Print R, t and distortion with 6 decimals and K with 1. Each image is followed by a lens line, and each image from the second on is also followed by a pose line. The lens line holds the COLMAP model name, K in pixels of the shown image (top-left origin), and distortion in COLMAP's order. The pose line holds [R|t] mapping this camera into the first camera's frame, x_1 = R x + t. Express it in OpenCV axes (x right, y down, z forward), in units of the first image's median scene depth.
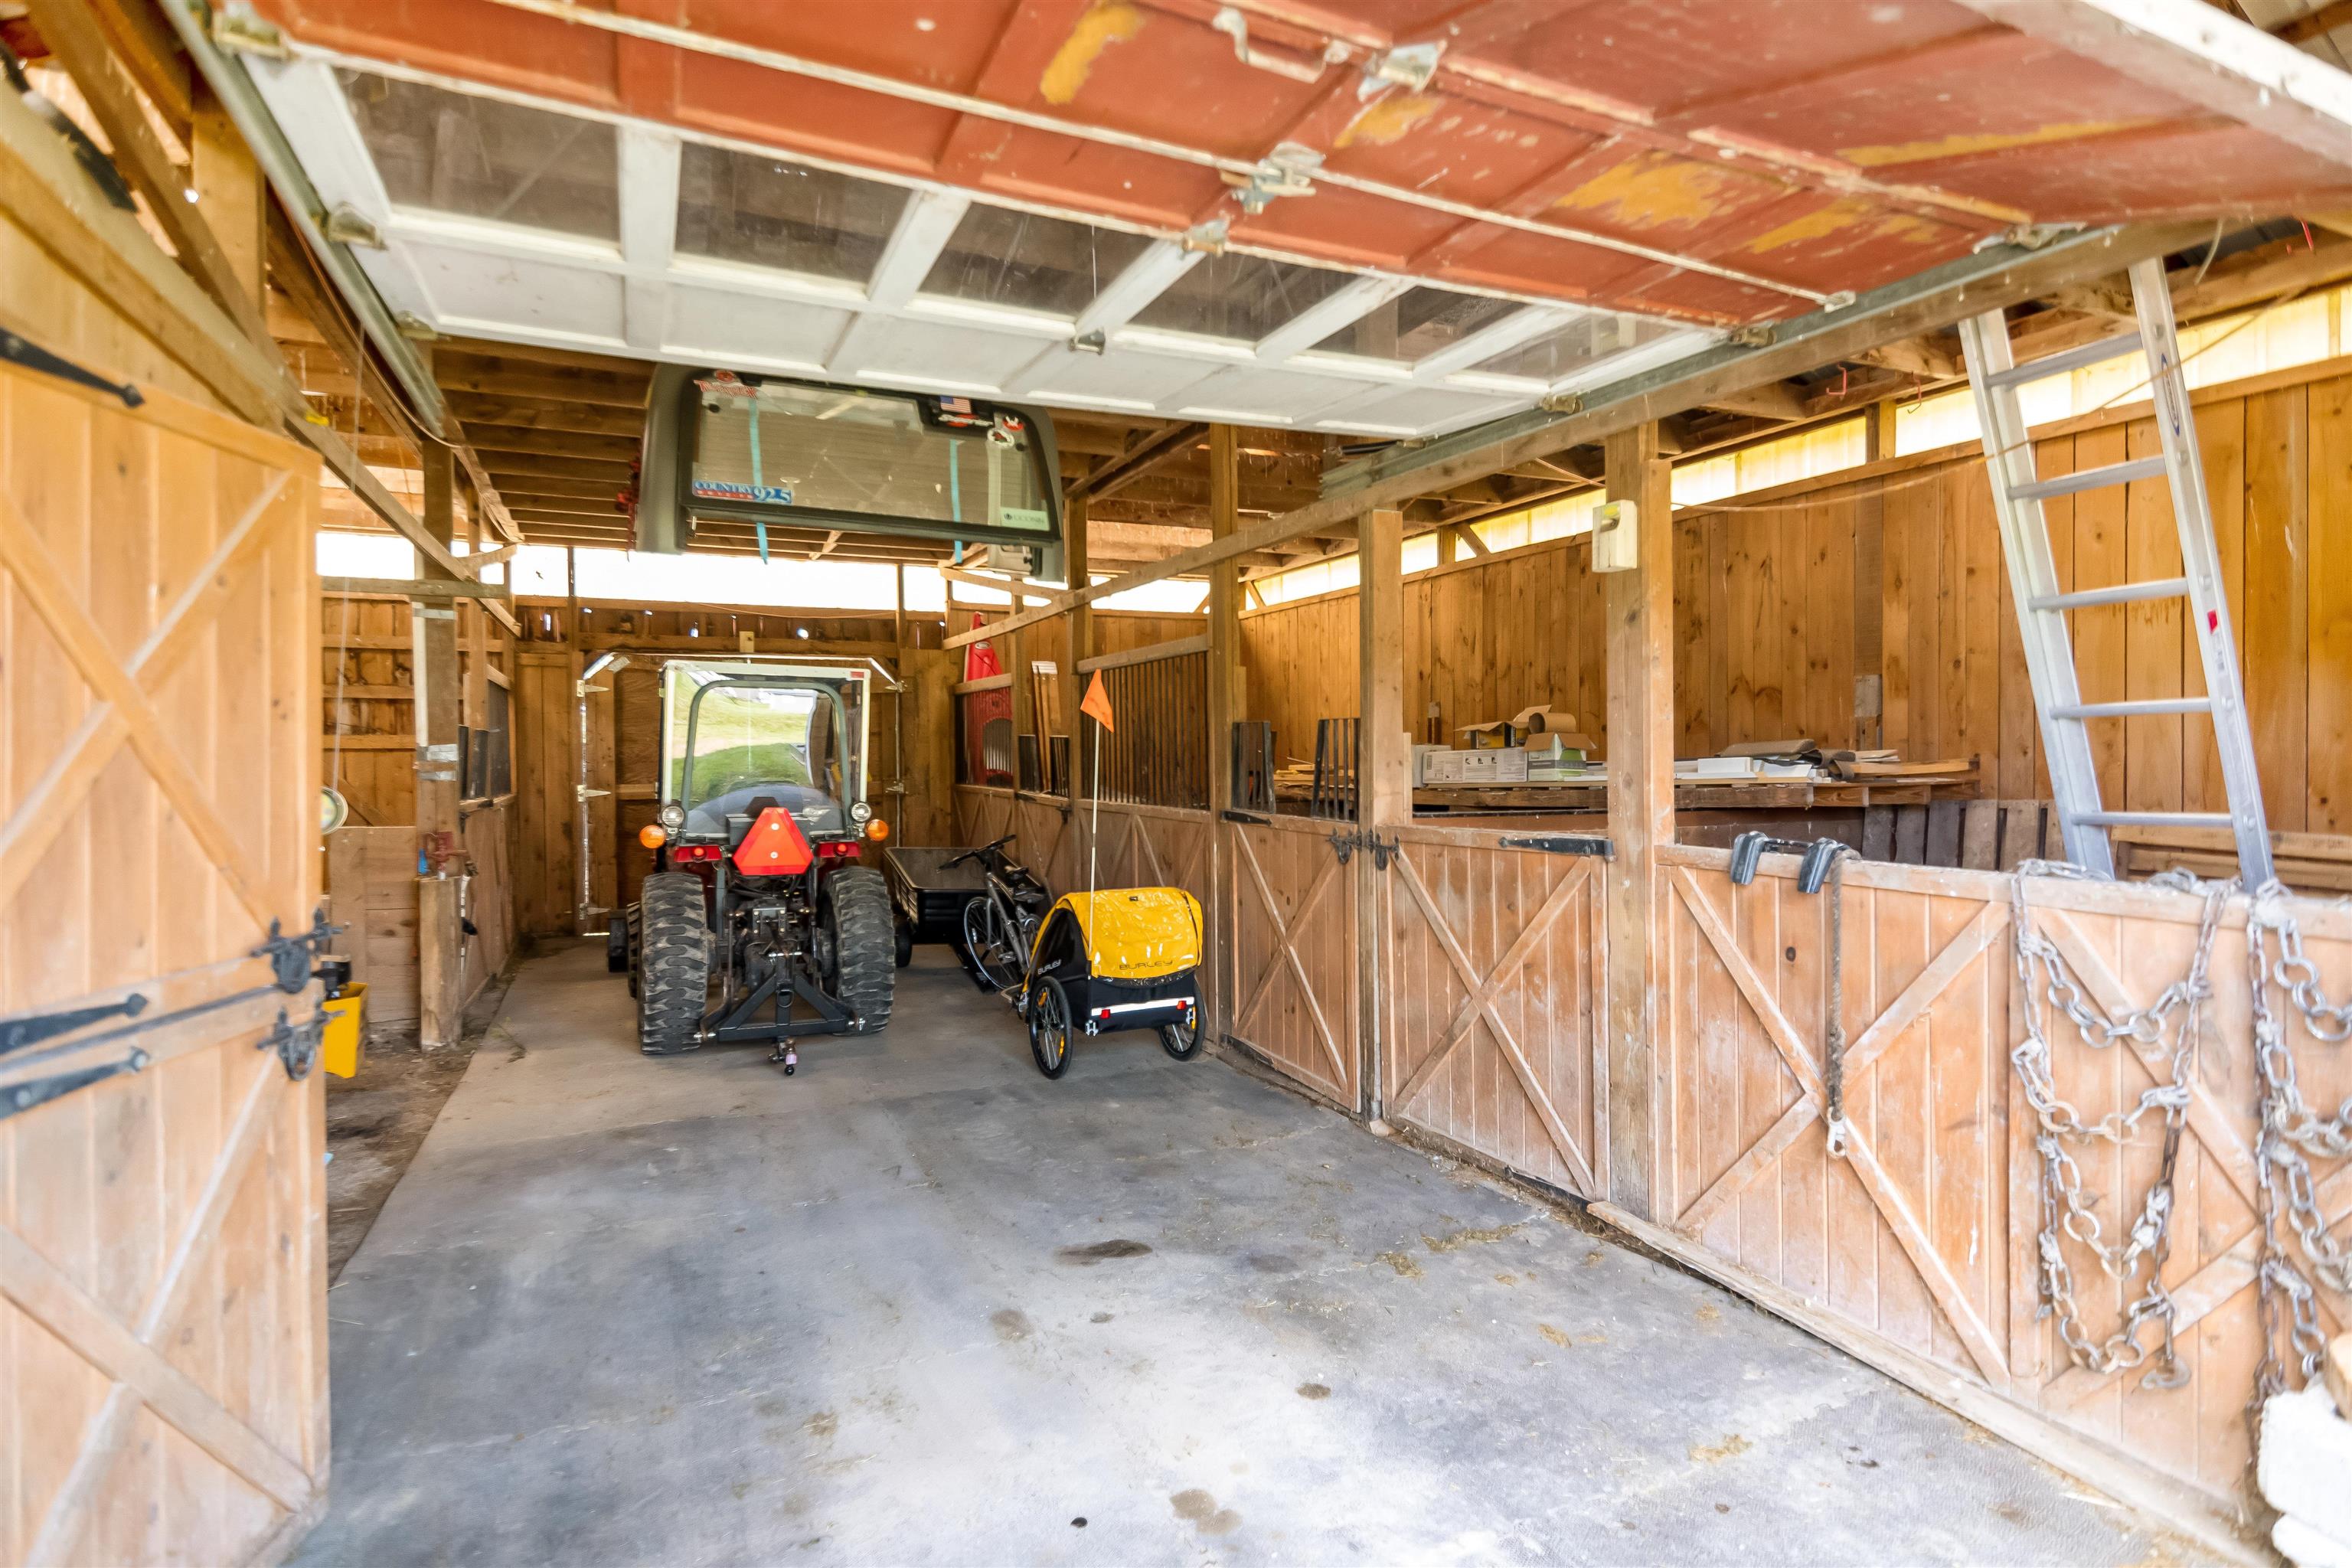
lens RADIAL K [[1207.0, 0, 1181.1], [0, 1207.0, 775.5], [0, 0, 1]] dist [0.003812, -0.002694]
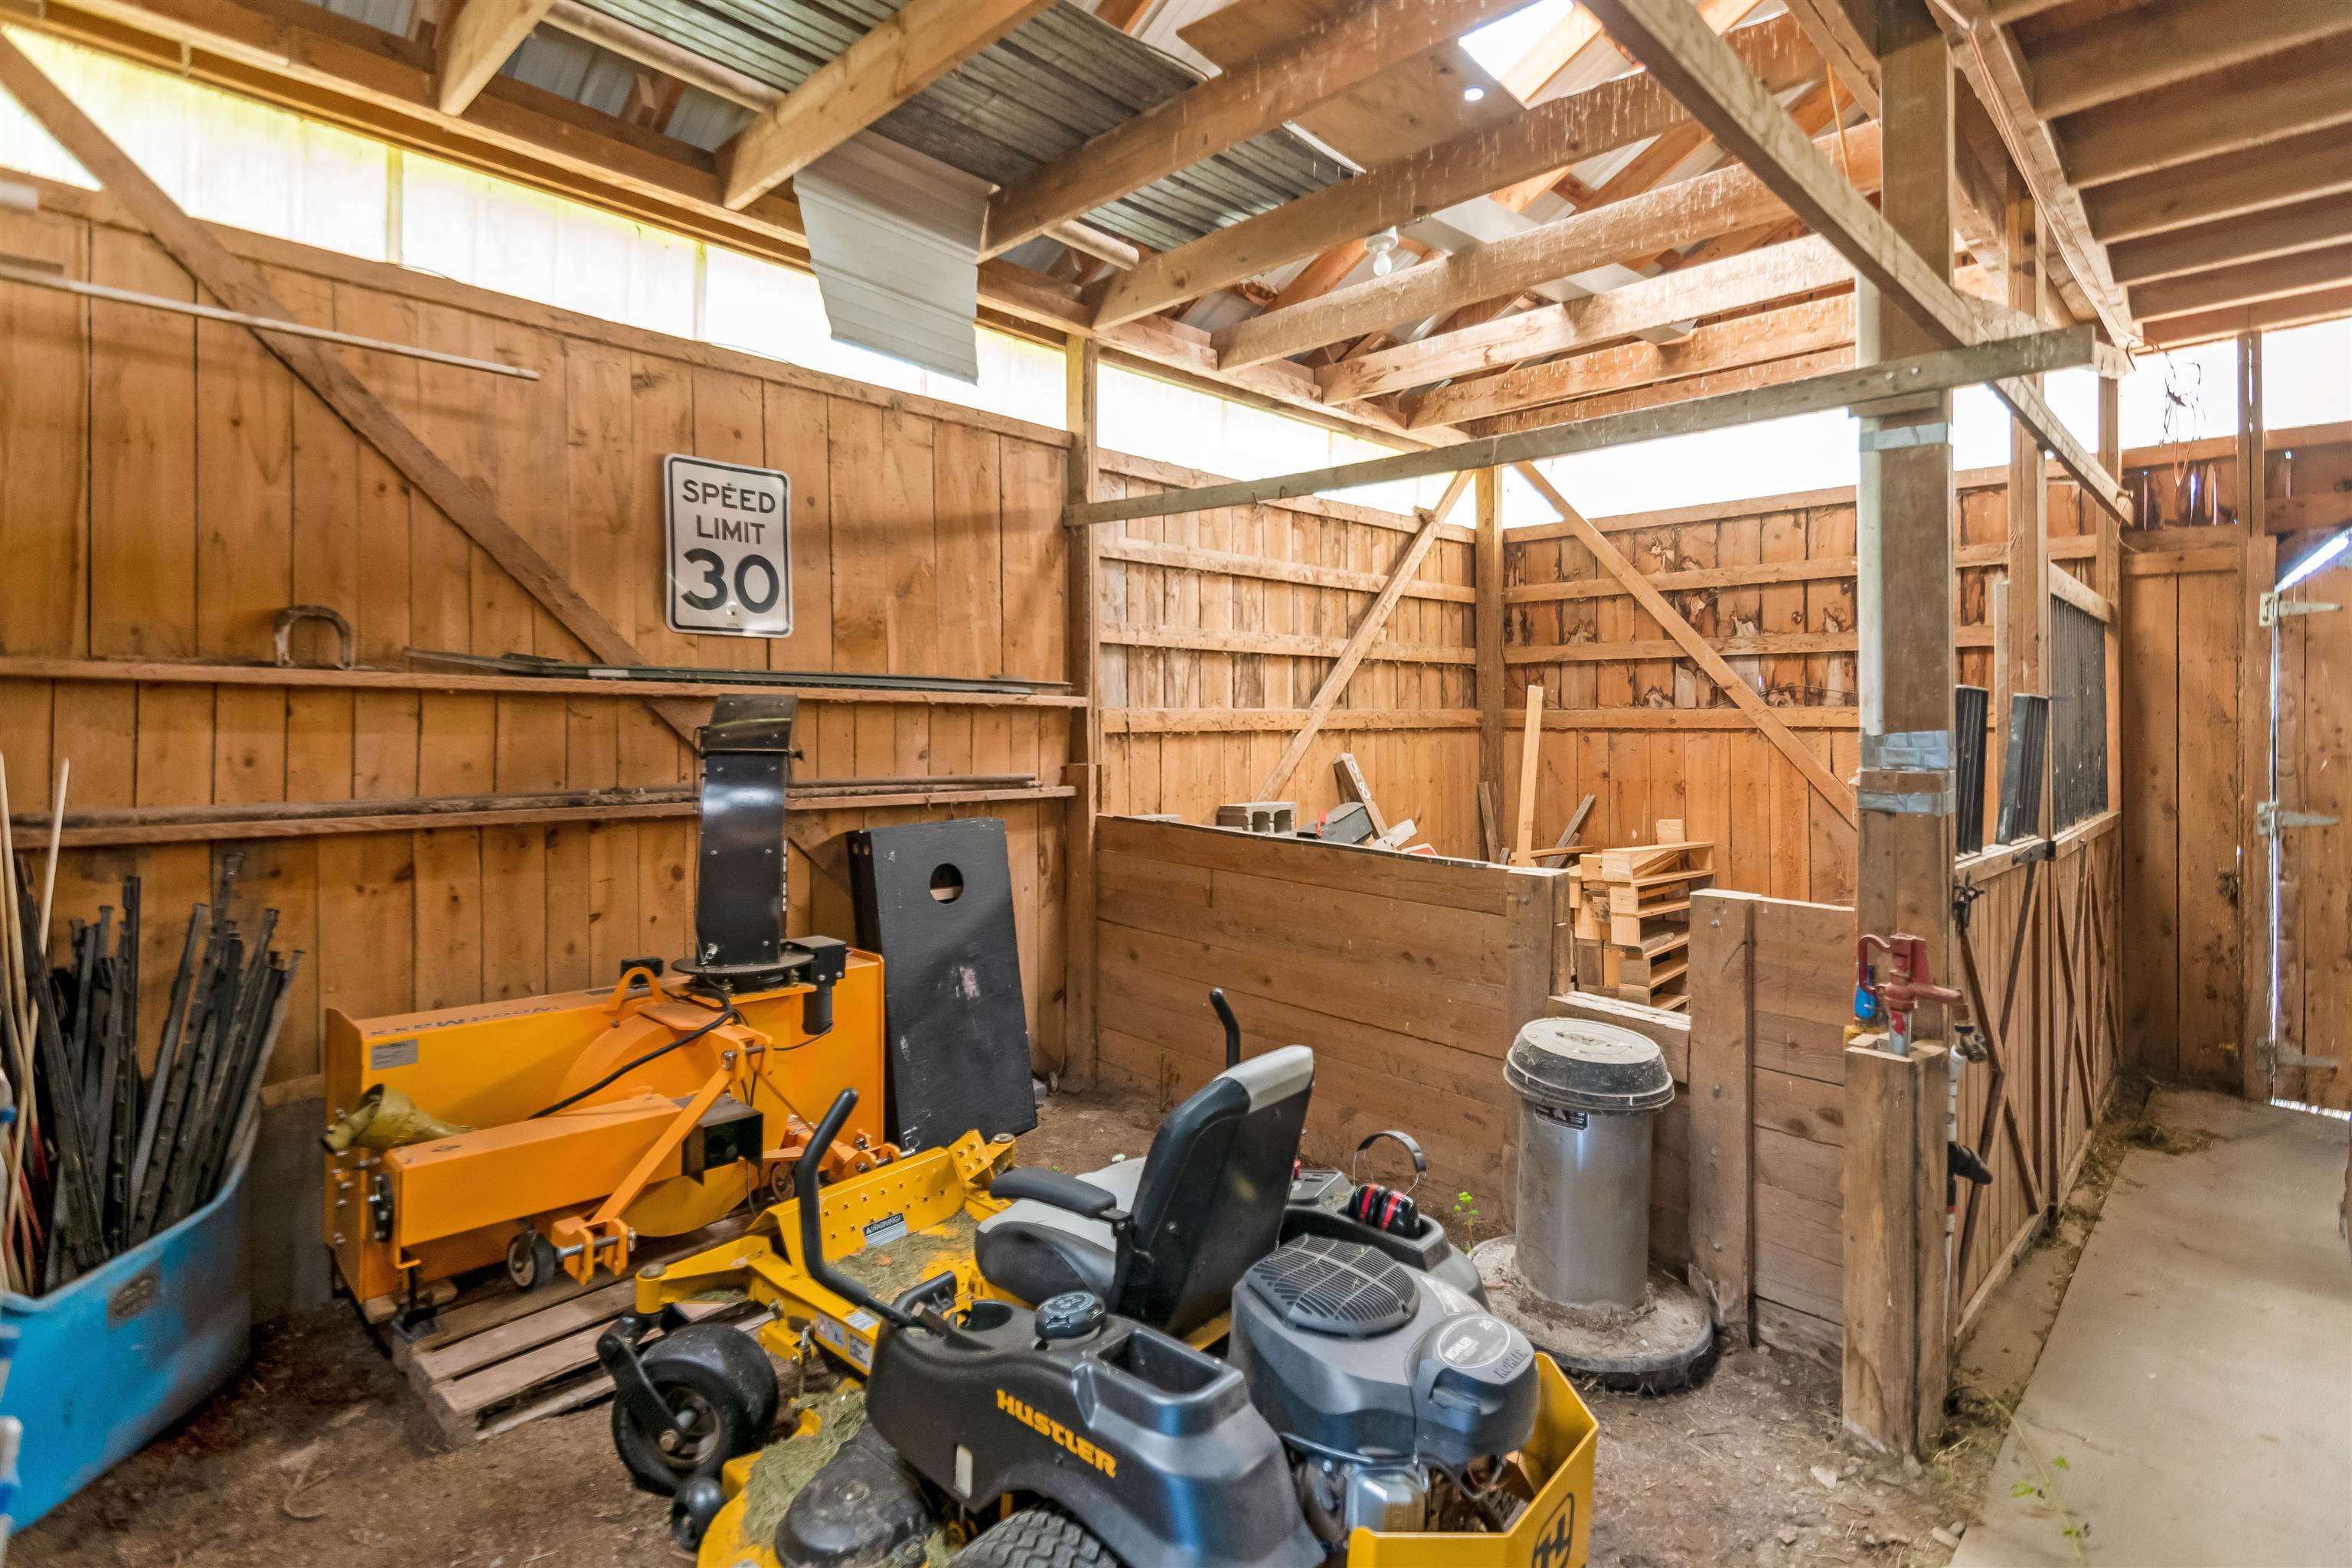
lens RADIAL K [[1160.2, 0, 1154.5], [0, 1160.2, 735.4], [0, 0, 1]] dist [0.009949, -0.004661]
pose [[0.360769, 0.011296, -0.932587, -0.216381], [-0.015406, 0.999862, 0.006151, -0.015550], [0.932528, 0.012148, 0.360893, 0.403303]]
